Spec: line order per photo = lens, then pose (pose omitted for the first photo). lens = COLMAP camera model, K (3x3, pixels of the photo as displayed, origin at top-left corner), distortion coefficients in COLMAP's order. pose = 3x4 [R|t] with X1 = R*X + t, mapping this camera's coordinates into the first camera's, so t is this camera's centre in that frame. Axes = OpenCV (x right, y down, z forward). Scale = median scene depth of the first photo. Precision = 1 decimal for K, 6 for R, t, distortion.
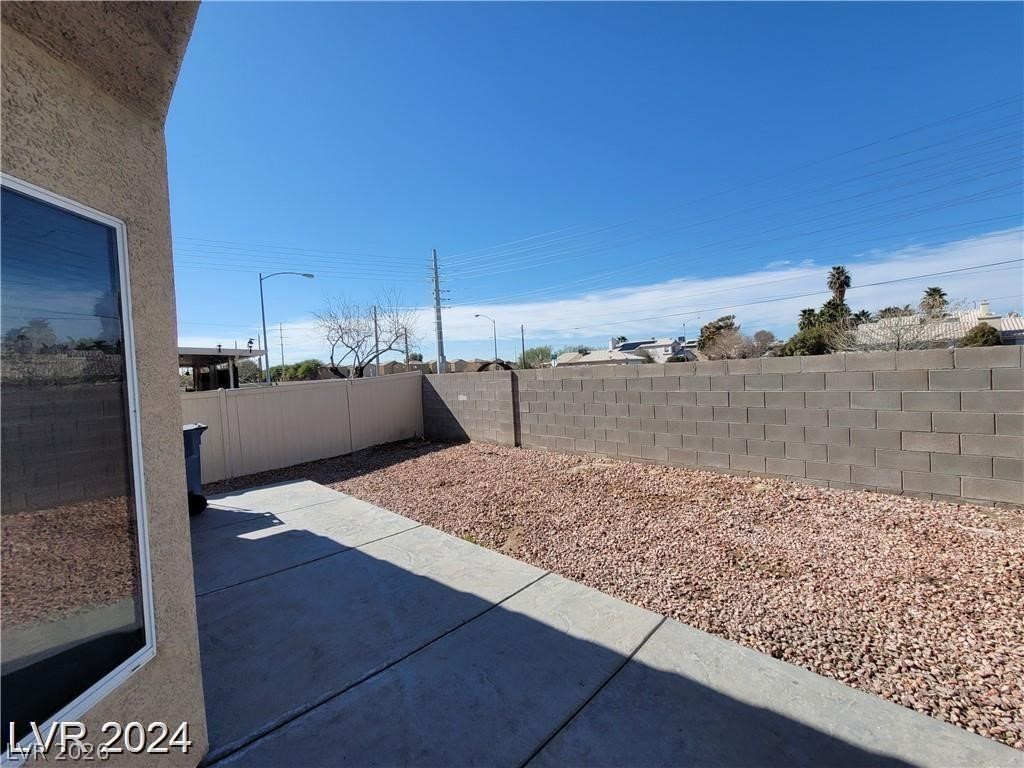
lens RADIAL K [[411.7, 0, 519.1], [0, 411.7, 386.6], [0, 0, 1]] dist [0.001403, 0.000213]
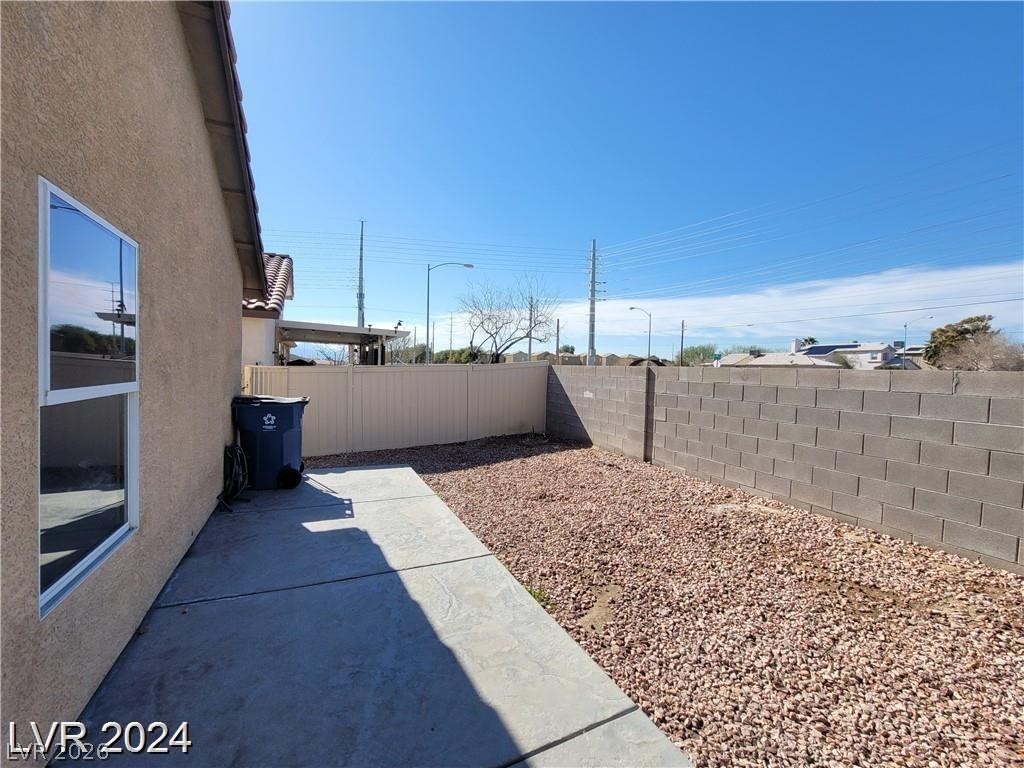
lens RADIAL K [[417.8, 0, 521.5], [0, 417.8, 389.3], [0, 0, 1]] dist [0.000611, -0.000317]
pose [[0.935970, 0.086374, -0.341322, 0.054207], [-0.079475, 0.996251, 0.034173, -0.004717], [0.342994, -0.004858, 0.939325, 0.246710]]
